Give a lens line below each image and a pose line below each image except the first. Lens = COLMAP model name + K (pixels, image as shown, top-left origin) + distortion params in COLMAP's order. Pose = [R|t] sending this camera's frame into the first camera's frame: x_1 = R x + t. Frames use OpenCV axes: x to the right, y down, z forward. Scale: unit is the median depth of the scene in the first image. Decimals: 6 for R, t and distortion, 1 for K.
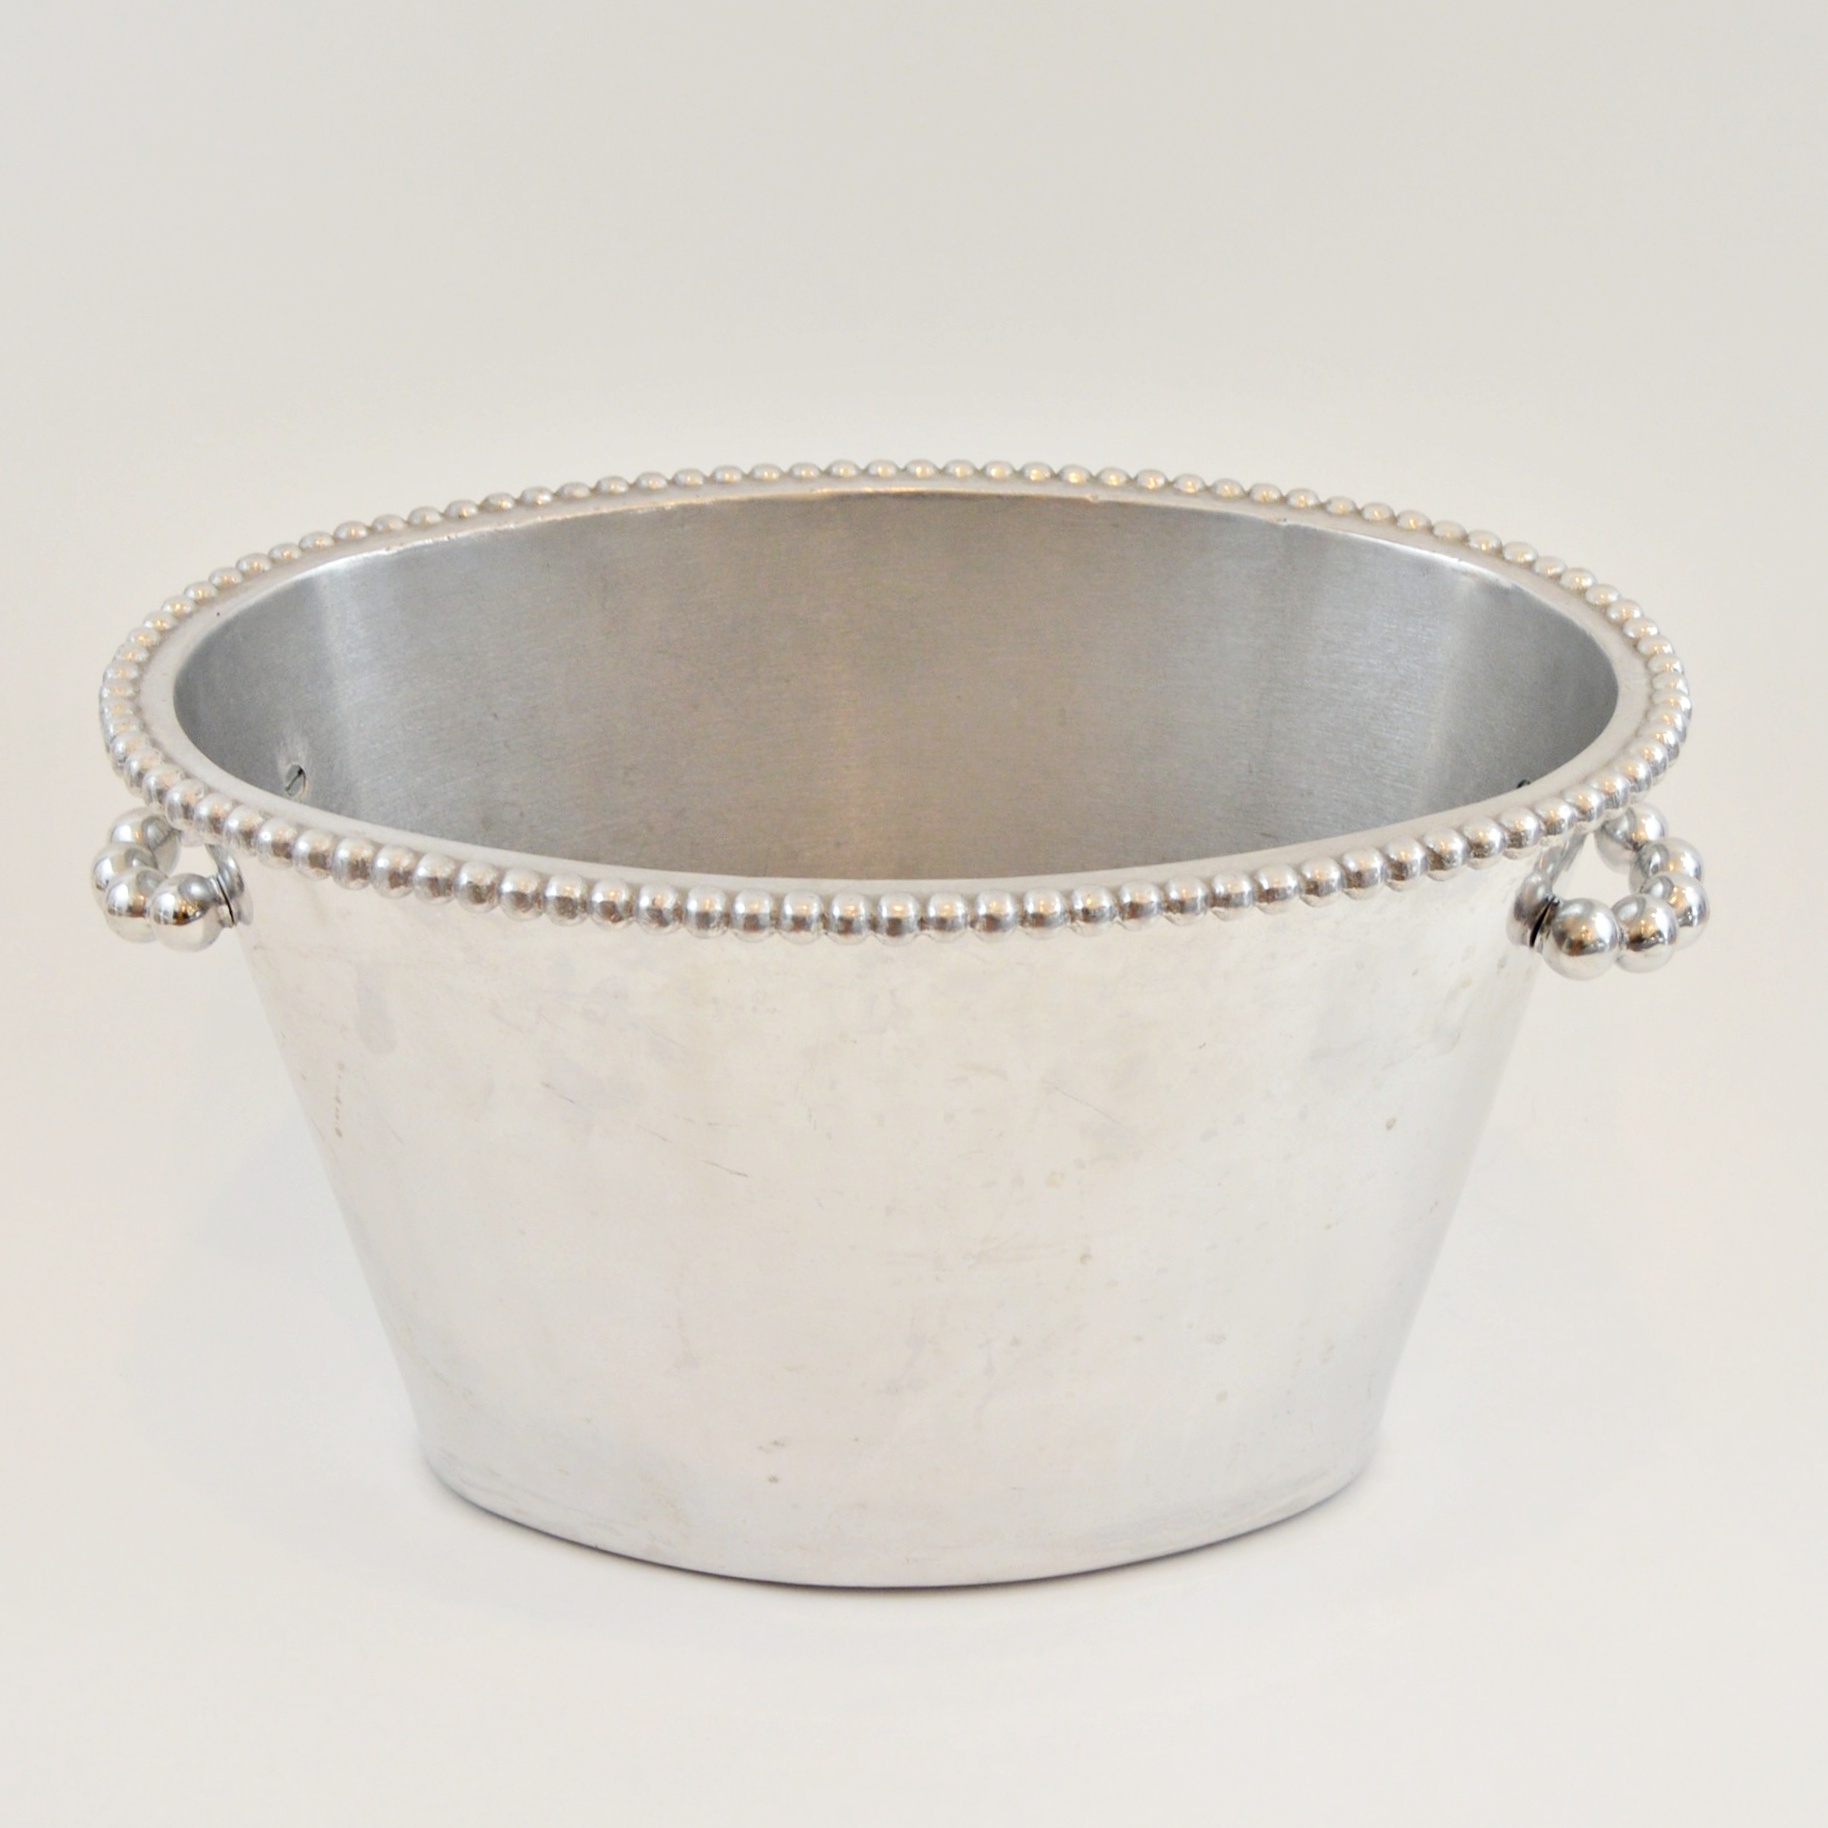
lens RADIAL K [[3990.7, 0, 868.3], [0, 3990.7, 959.5], [0, 0, 1]] dist [0.004908, 0.000000]
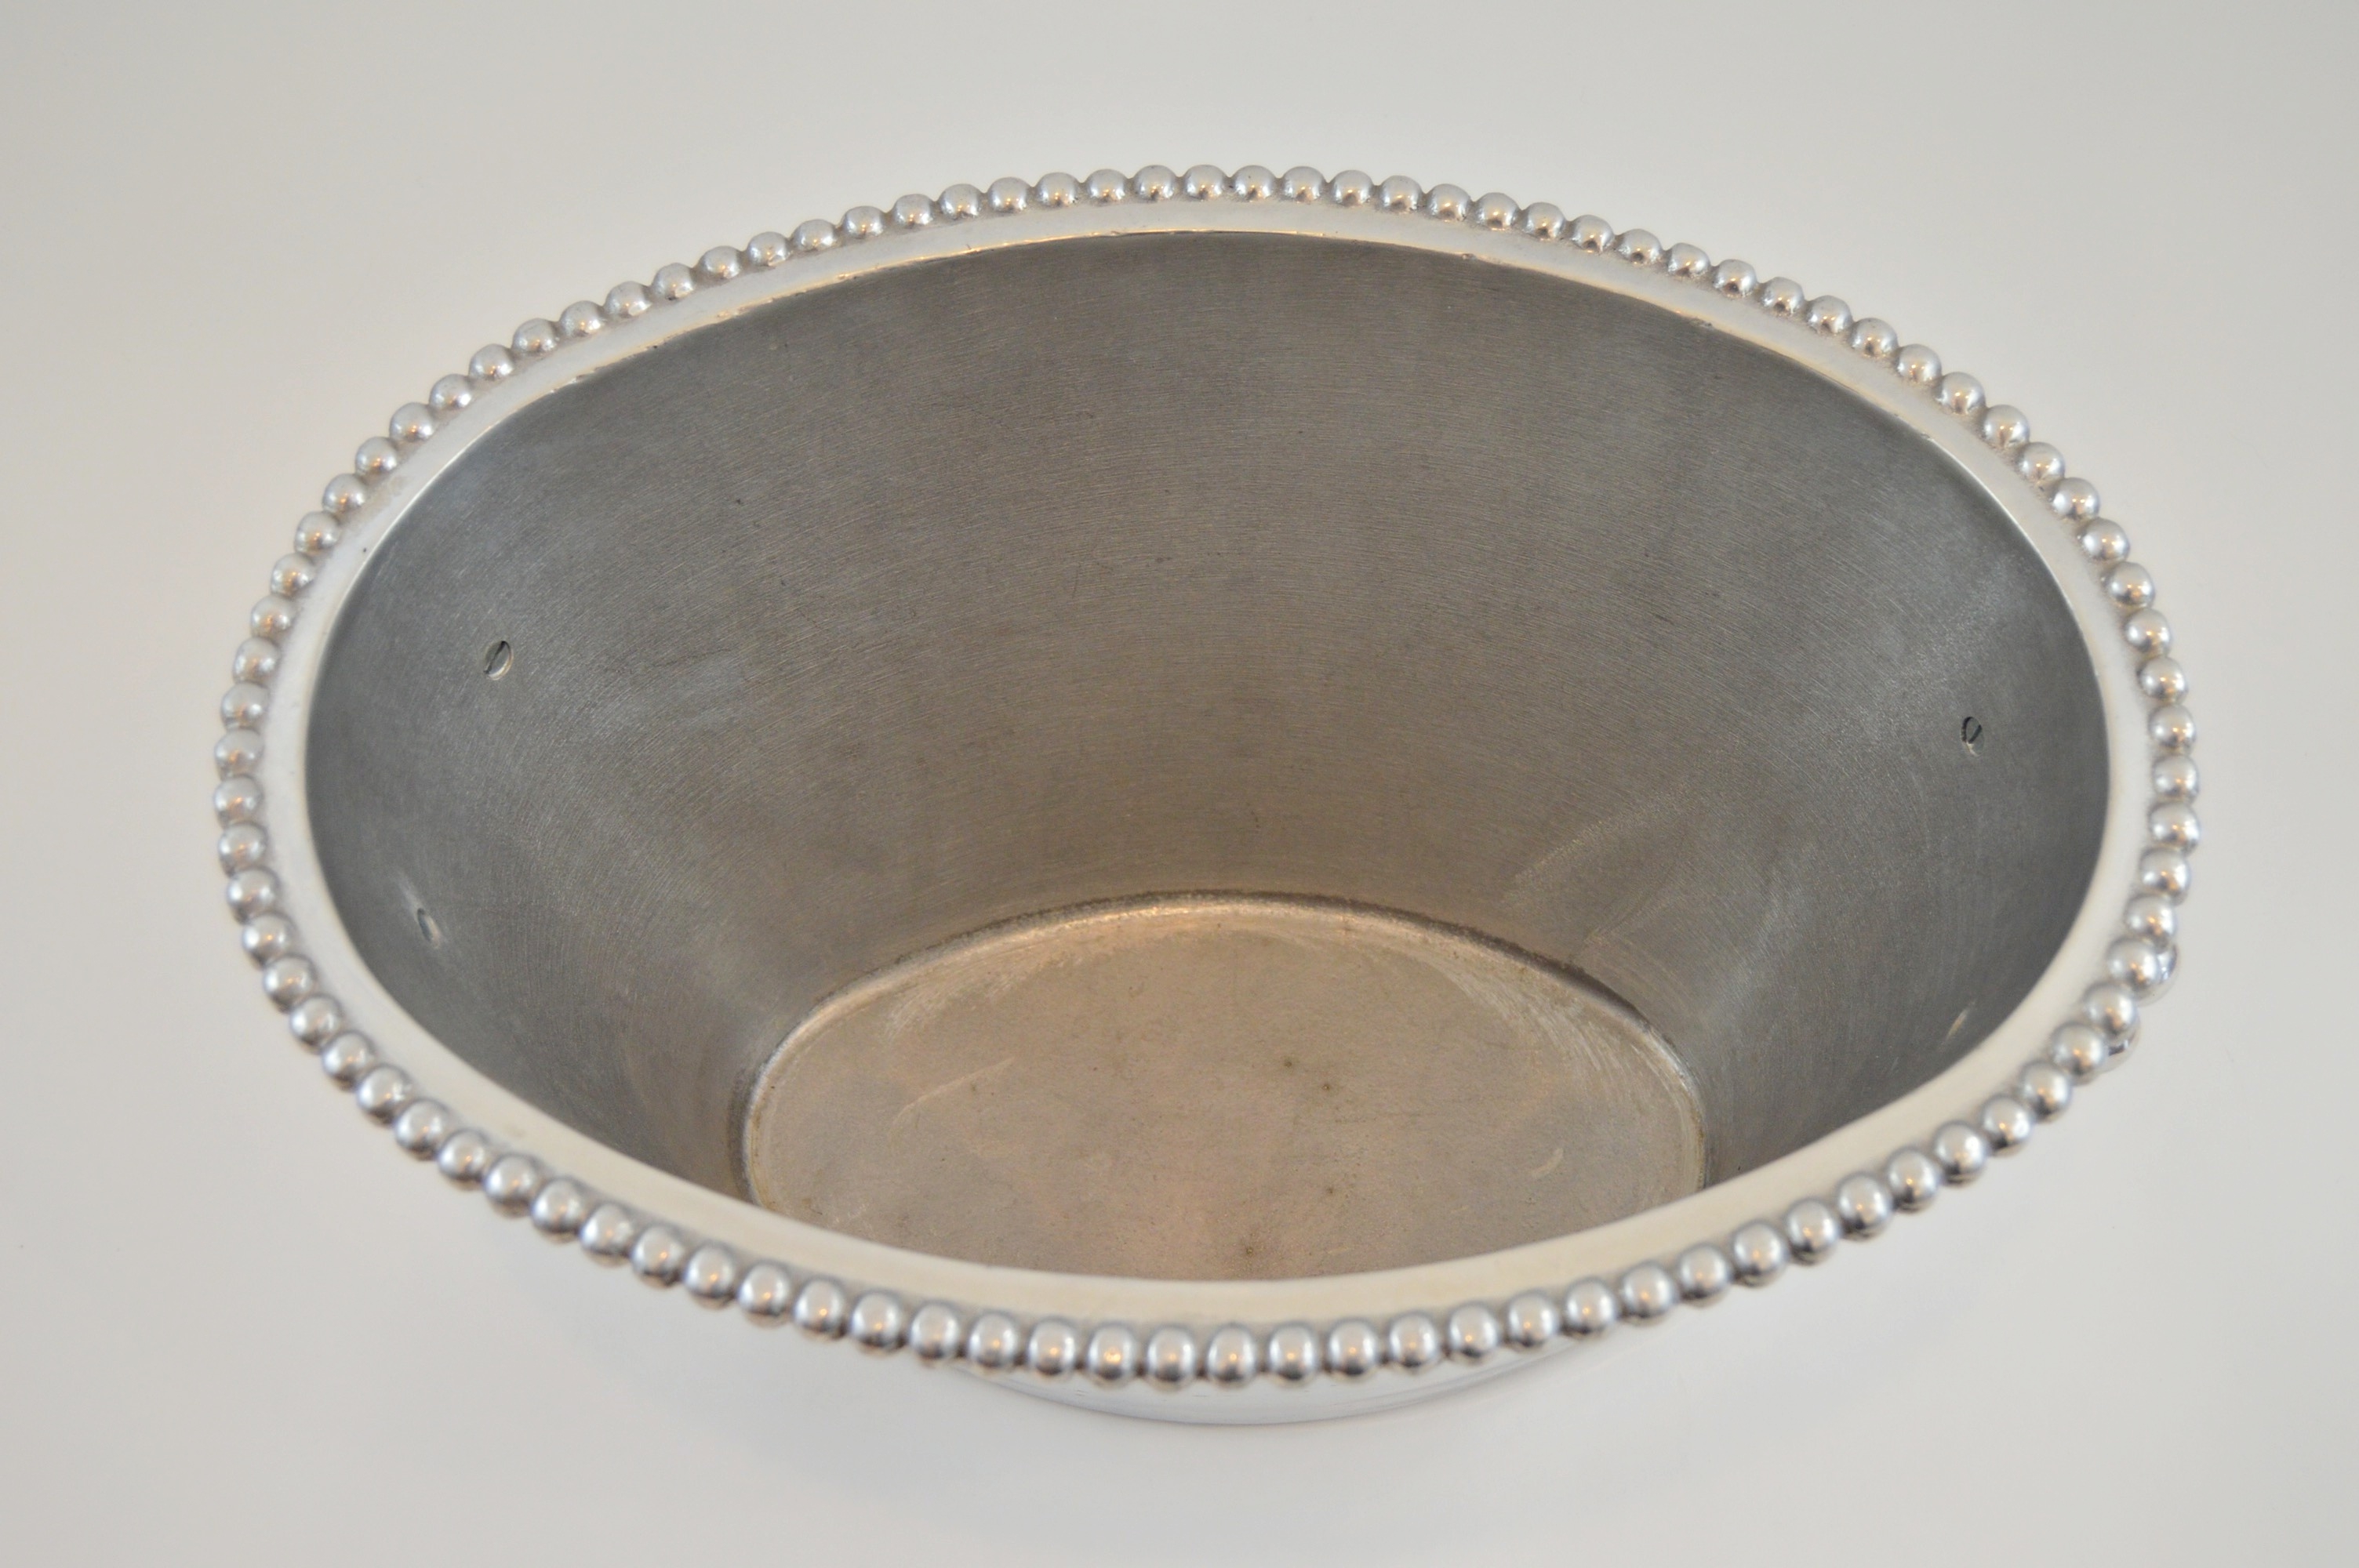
lens RADIAL K [[3107.9, 0, 1188.7], [0, 3107.9, 784.3], [0, 0, 1]] dist [-0.003918, 0.000000]
pose [[0.998965, 0.015906, -0.042610, 0.031677], [0.009433, 0.844022, 0.536225, -0.392477], [0.044493, -0.536072, 0.842999, 0.466501]]
